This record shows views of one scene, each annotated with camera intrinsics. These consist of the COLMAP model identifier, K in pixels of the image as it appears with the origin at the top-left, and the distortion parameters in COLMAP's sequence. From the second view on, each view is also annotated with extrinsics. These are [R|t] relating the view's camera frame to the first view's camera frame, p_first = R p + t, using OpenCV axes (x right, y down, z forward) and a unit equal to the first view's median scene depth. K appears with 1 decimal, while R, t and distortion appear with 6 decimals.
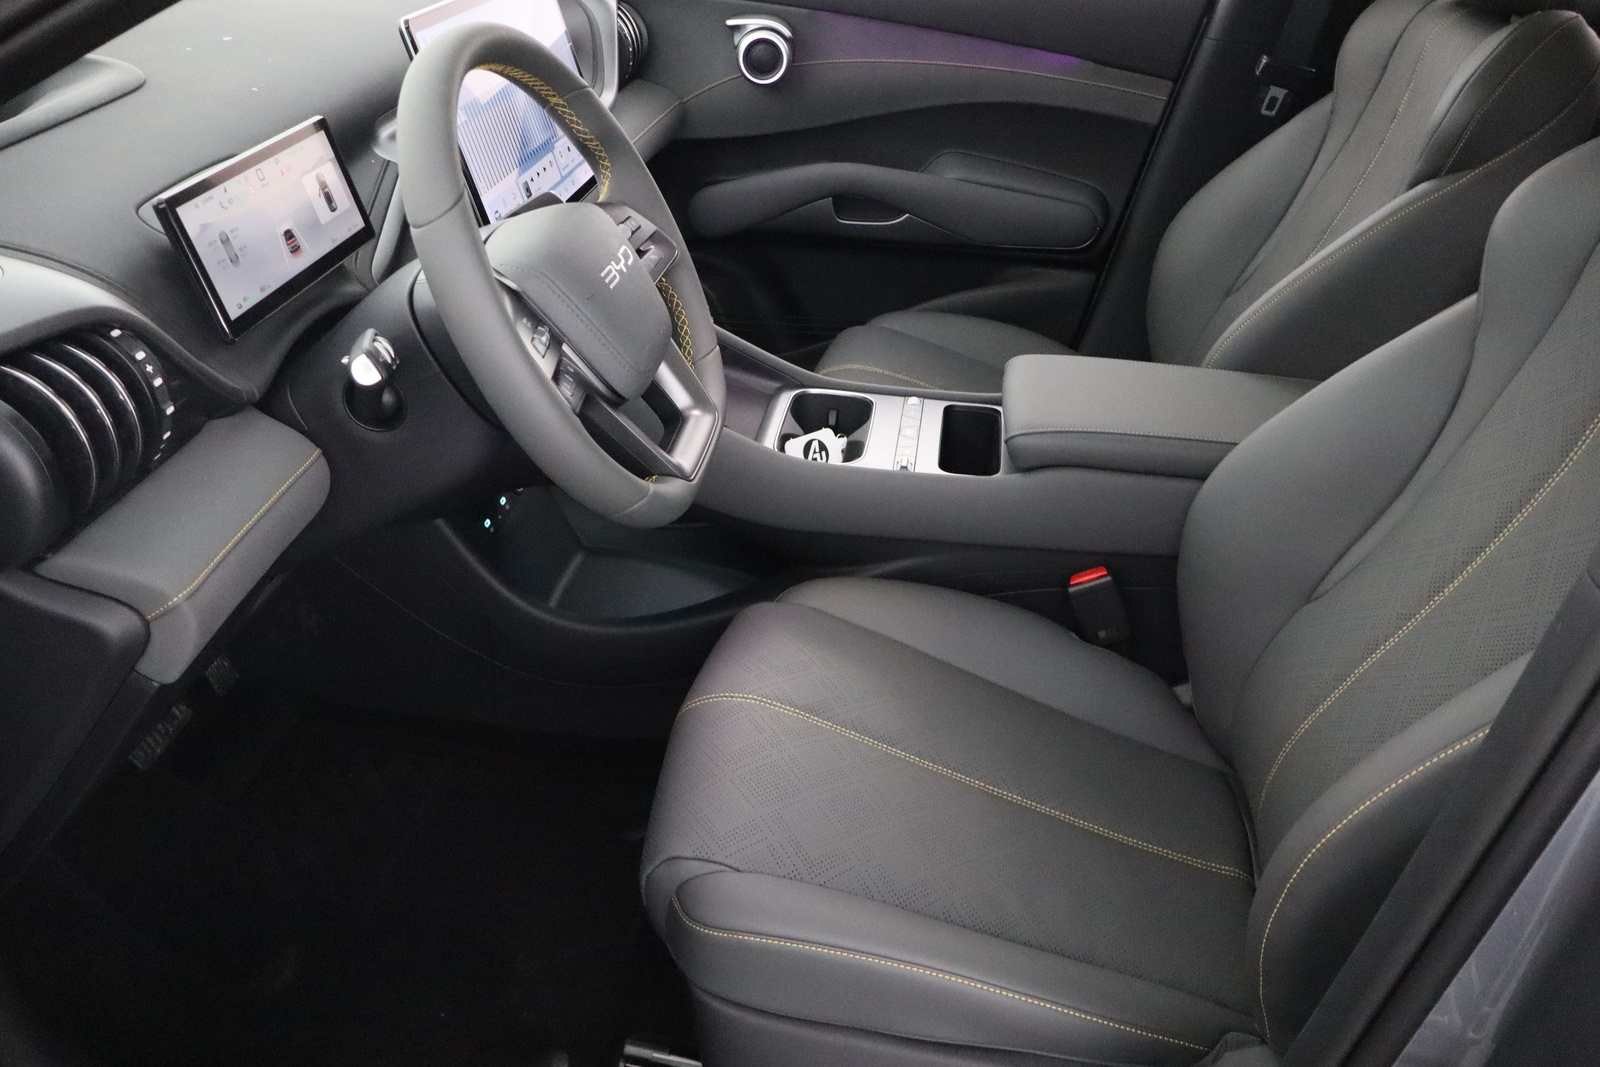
lens RADIAL K [[1283.3, 0, 800.0], [0, 1283.3, 533.5], [0, 0, 1]] dist [0.000288, -0.002202]
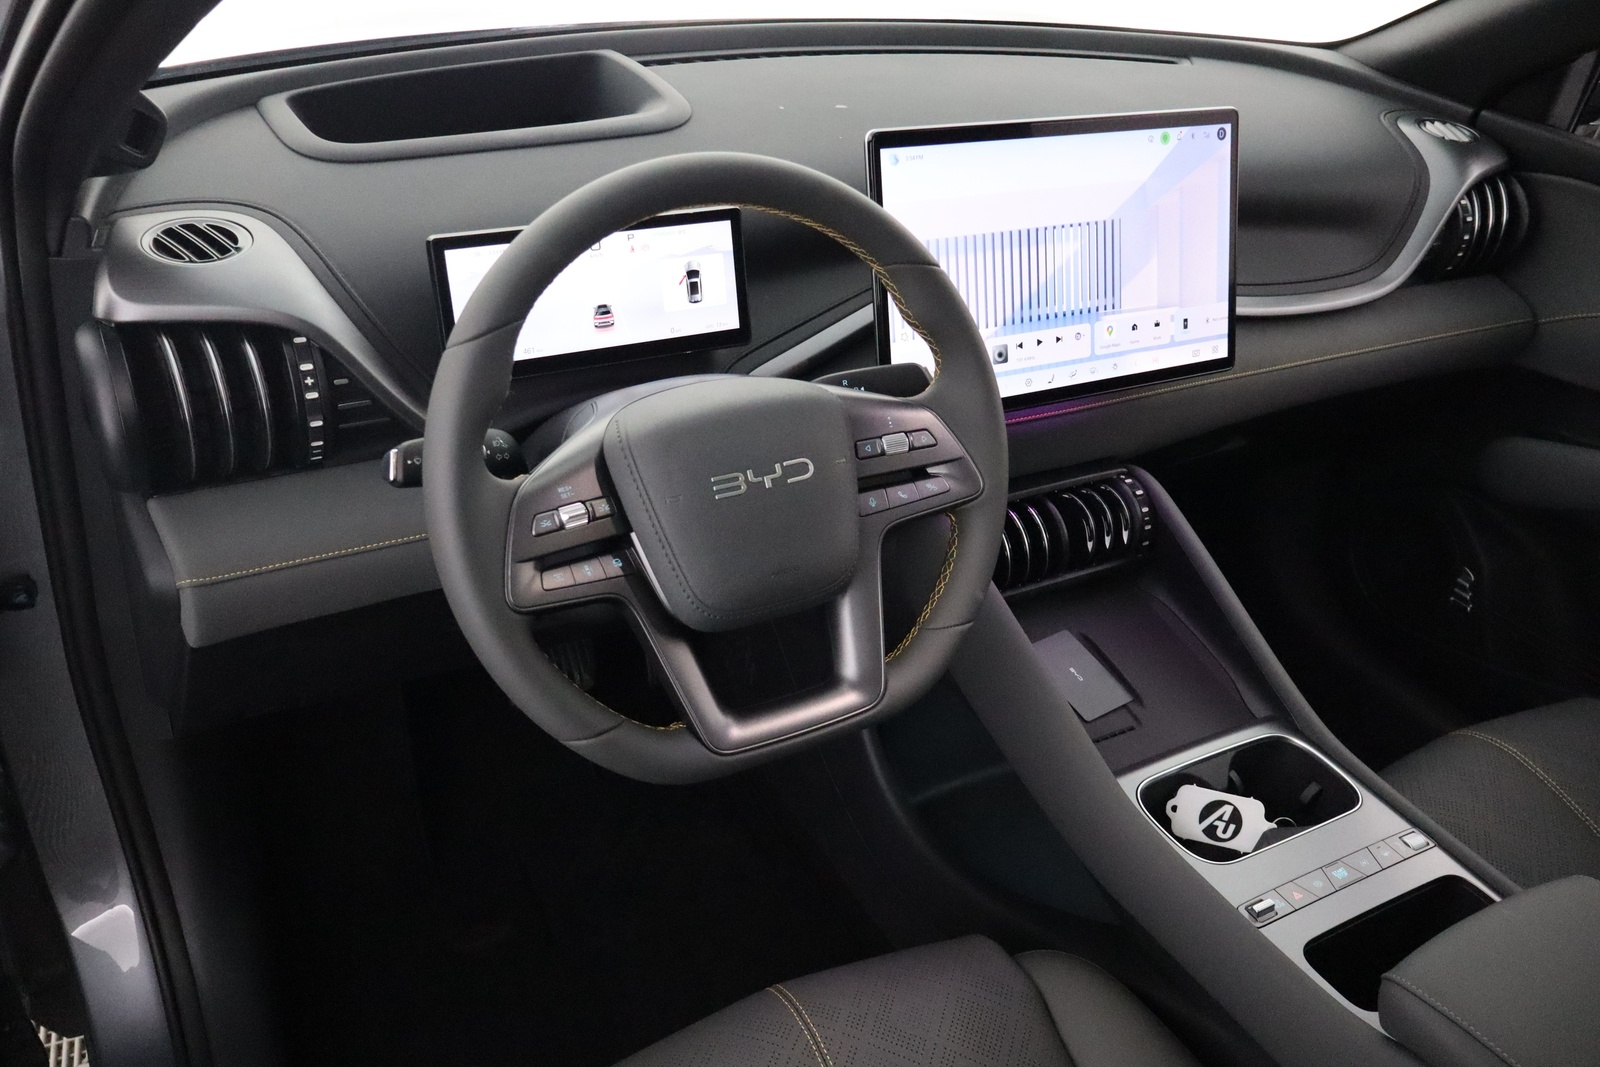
lens RADIAL K [[1283.3, 0, 800.0], [0, 1283.3, 533.5], [0, 0, 1]] dist [0.000288, -0.002202]
pose [[0.618262, 0.435302, -0.654419, 0.289619], [-0.461259, 0.875116, 0.146329, -0.216563], [0.636390, 0.211387, 0.741838, 0.306425]]
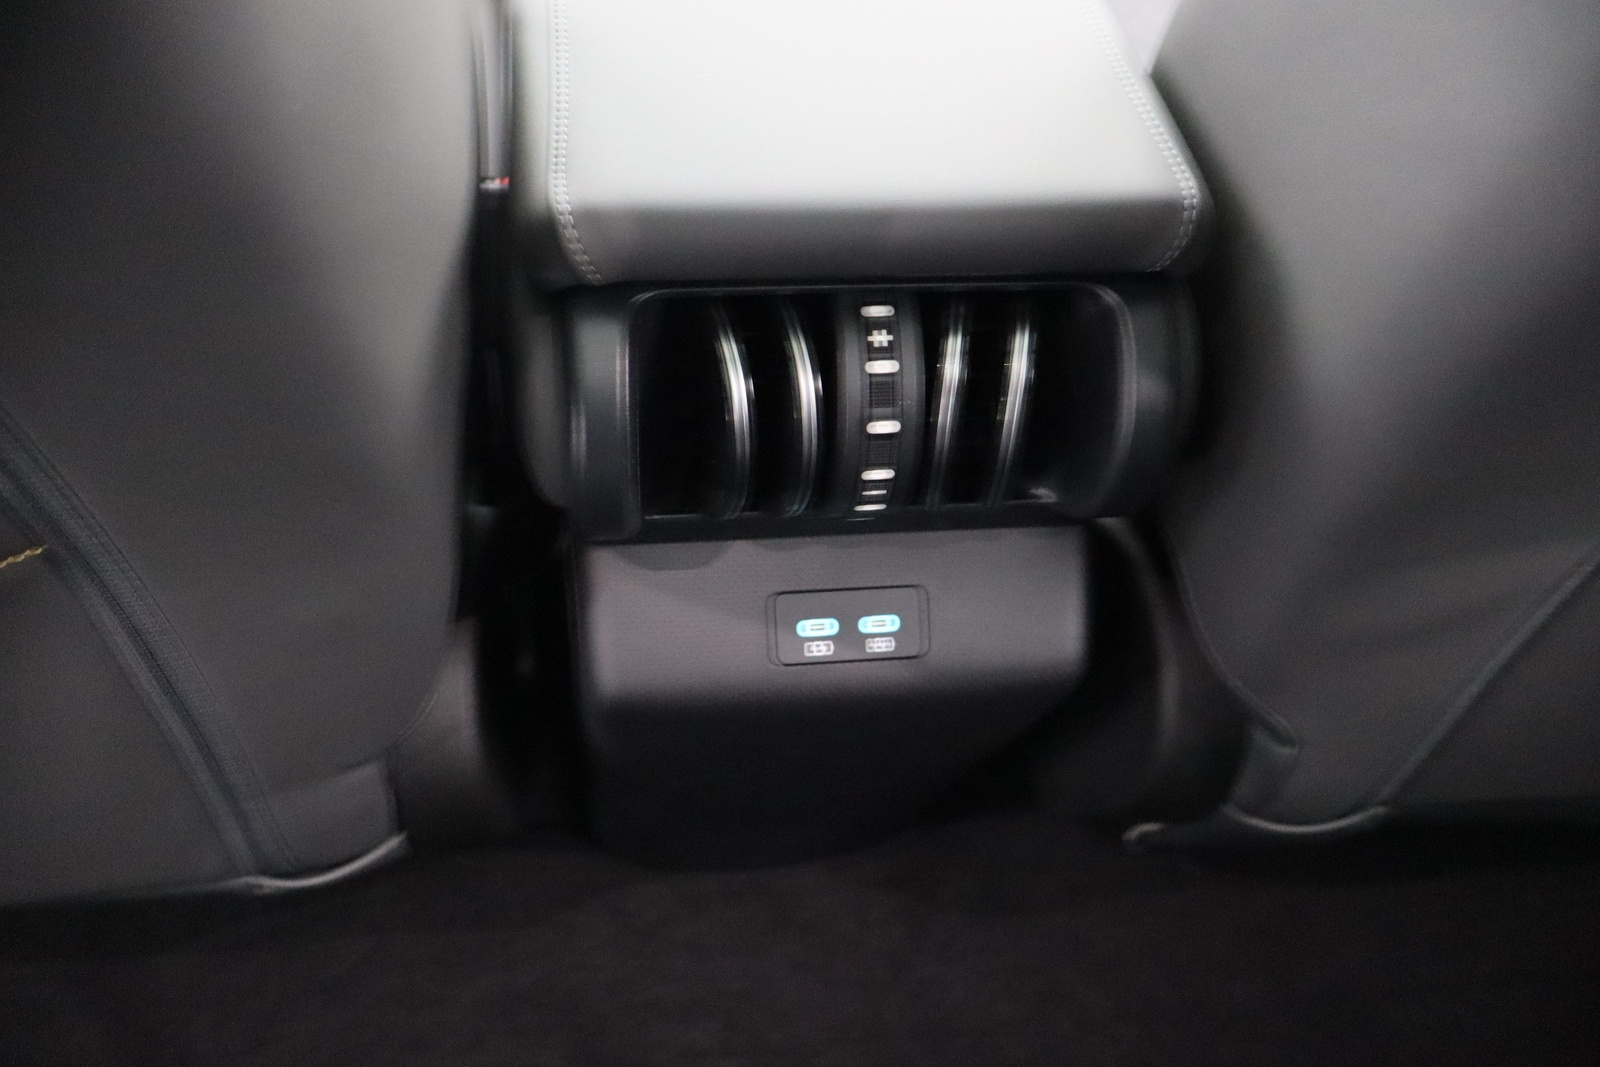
lens RADIAL K [[1283.3, 0, 800.0], [0, 1283.3, 533.5], [0, 0, 1]] dist [0.000288, -0.002202]
pose [[0.263010, 0.453118, -0.851768, -0.048024], [-0.509626, 0.814882, 0.276133, -0.112477], [0.819211, 0.361458, 0.445243, 0.479599]]
